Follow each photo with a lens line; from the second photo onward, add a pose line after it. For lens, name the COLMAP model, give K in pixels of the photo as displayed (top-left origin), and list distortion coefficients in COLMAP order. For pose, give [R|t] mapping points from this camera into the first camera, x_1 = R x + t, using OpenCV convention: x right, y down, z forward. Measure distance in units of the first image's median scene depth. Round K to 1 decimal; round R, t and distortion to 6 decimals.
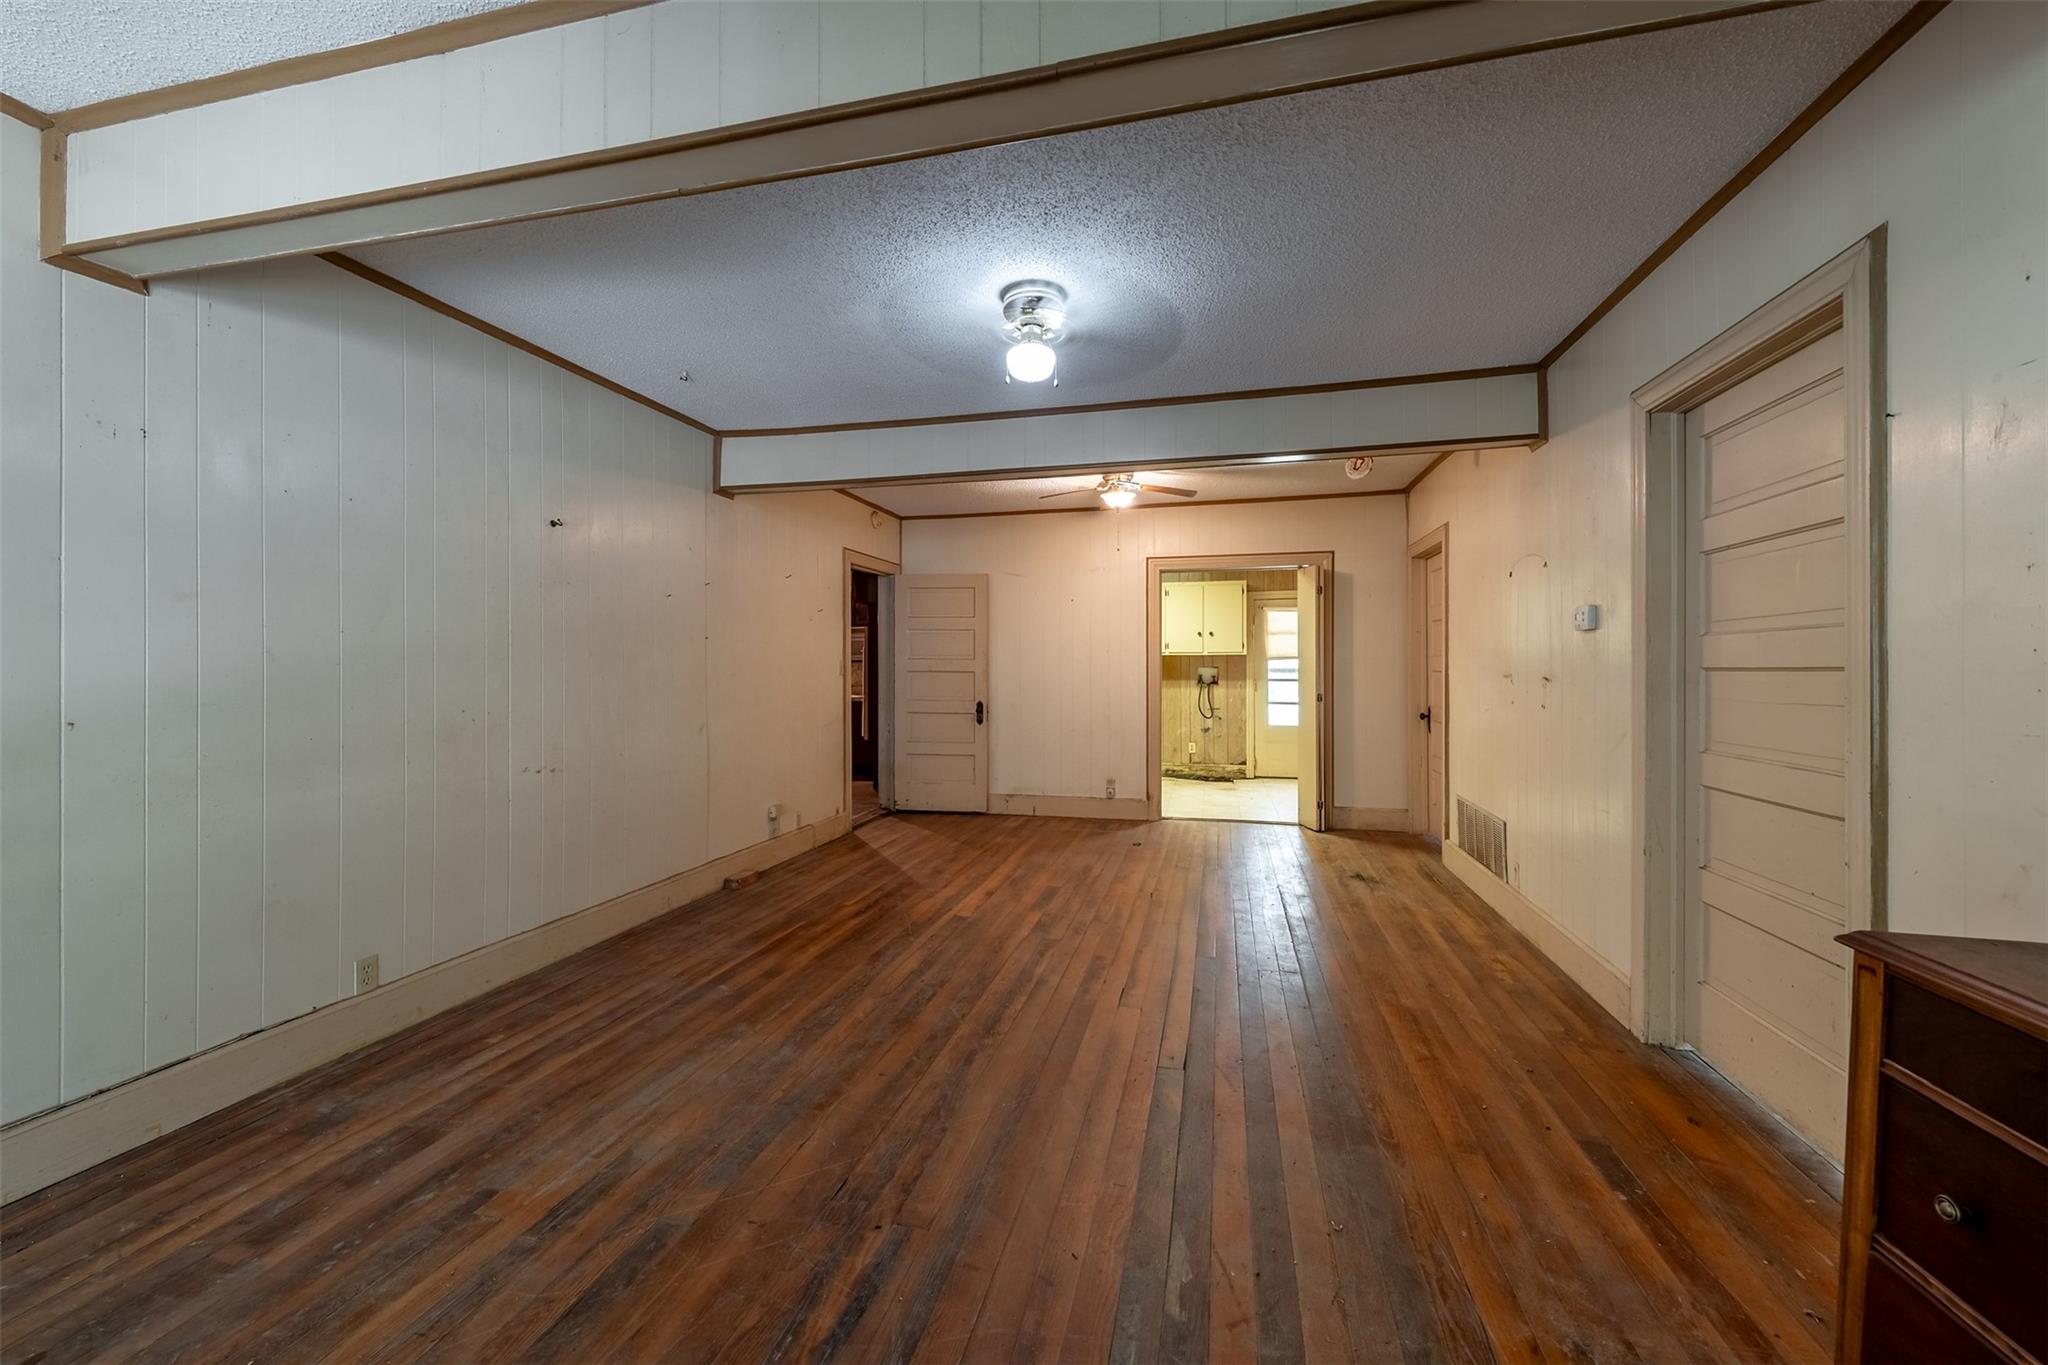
lens RADIAL K [[773.1, 0, 1028.0], [0, 773.1, 670.7], [0, 0, 1]] dist [0.001662, 0.000069]
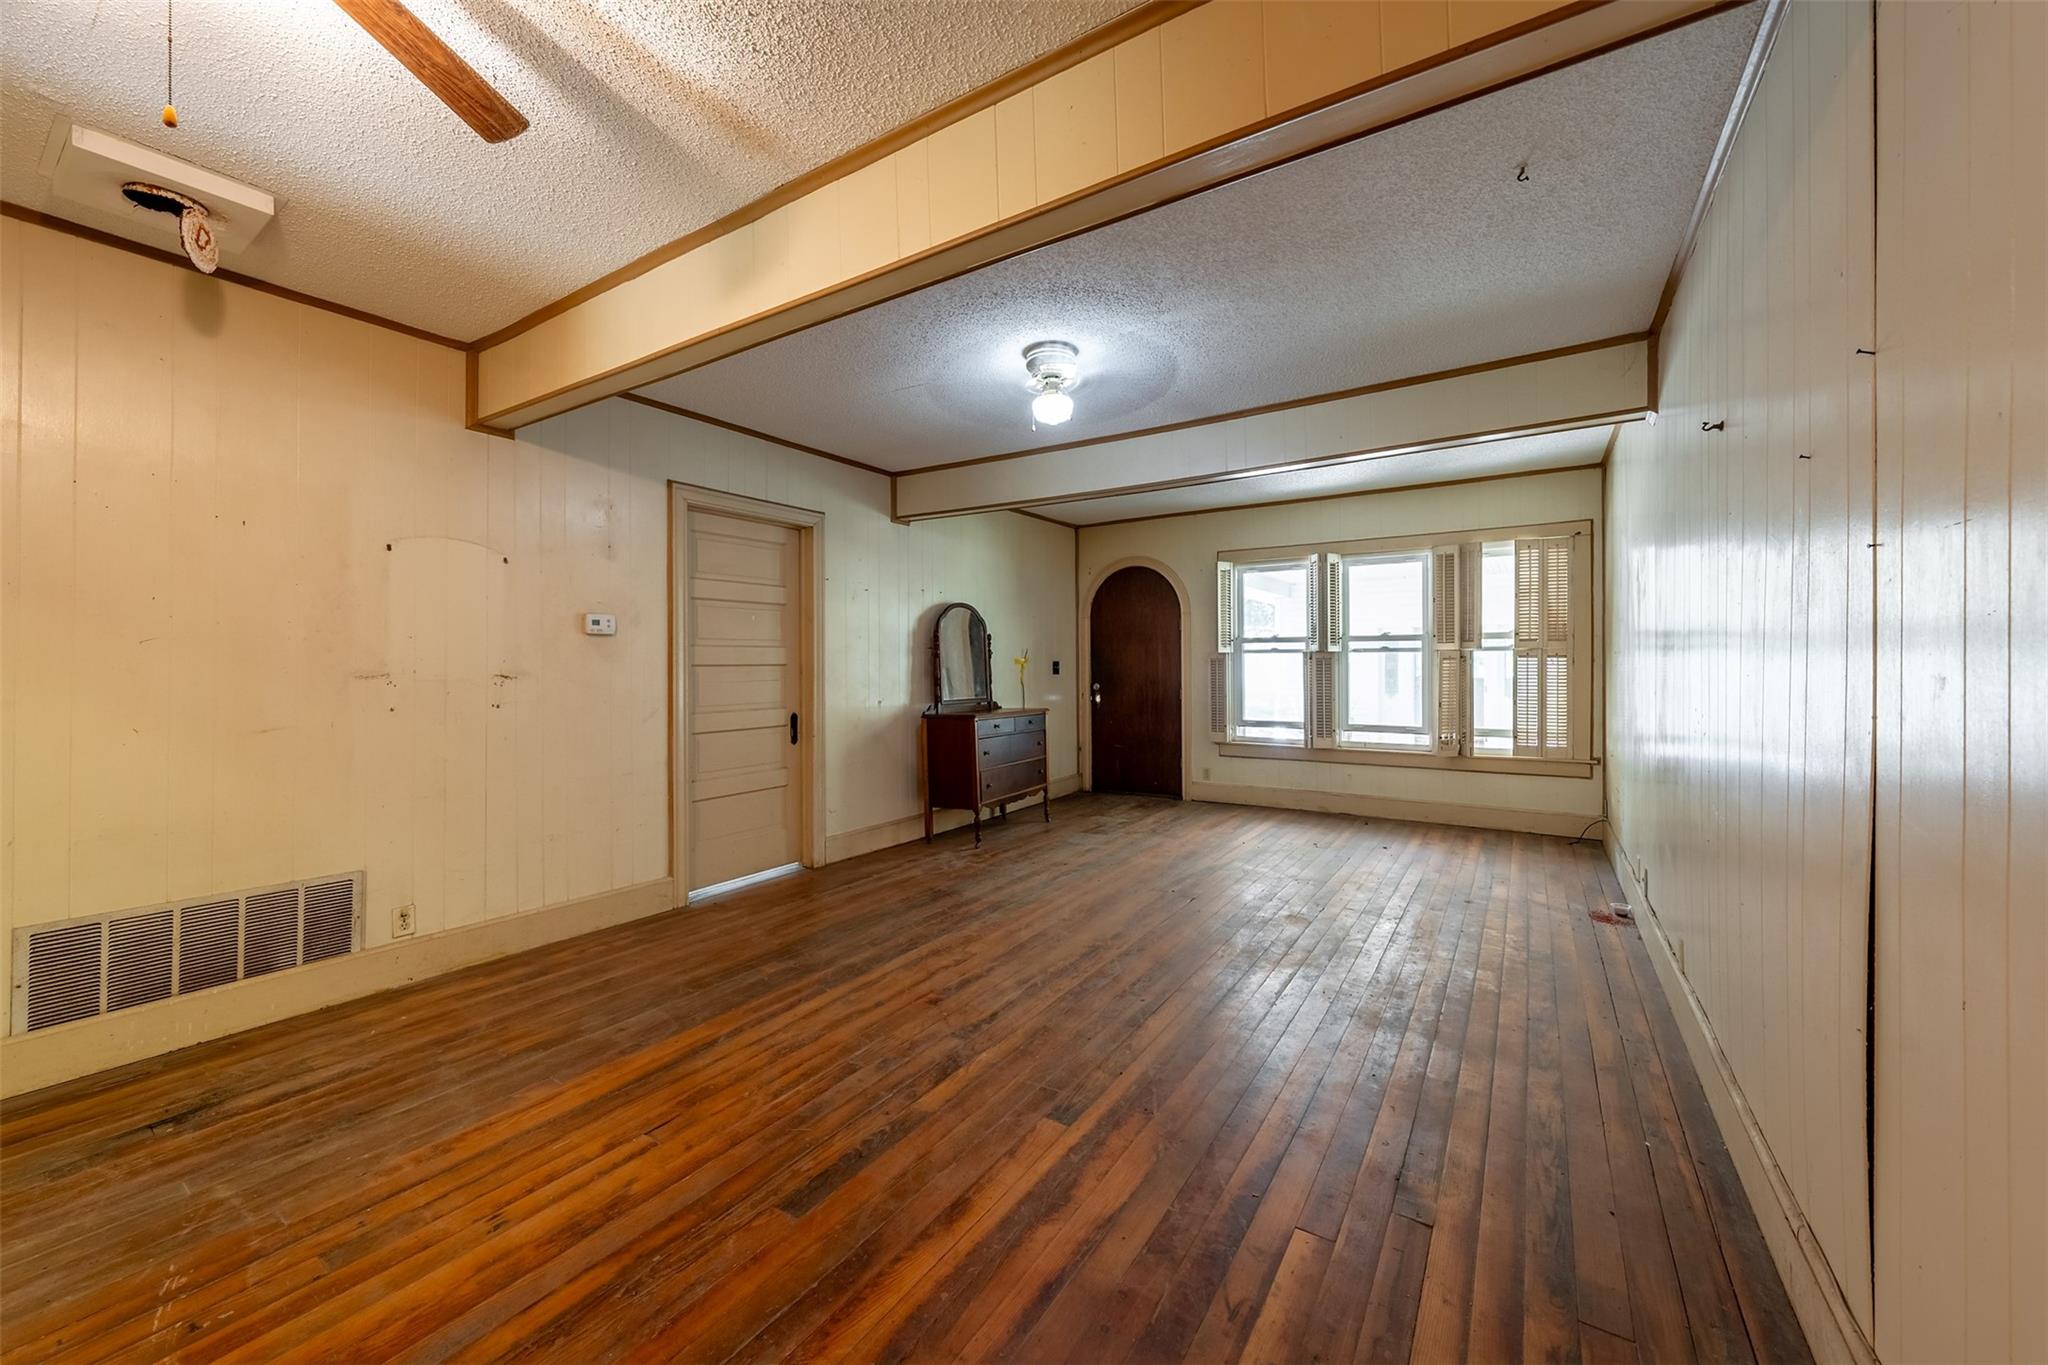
lens RADIAL K [[773.1, 0, 1022.4], [0, 773.1, 671.4], [0, 0, 1]] dist [0.001662, 0.000069]
pose [[-0.945195, 0.004215, 0.326480, -0.261112], [0.006816, 0.999954, 0.006822, 0.000729], [-0.326436, 0.008673, -0.945179, 1.647586]]
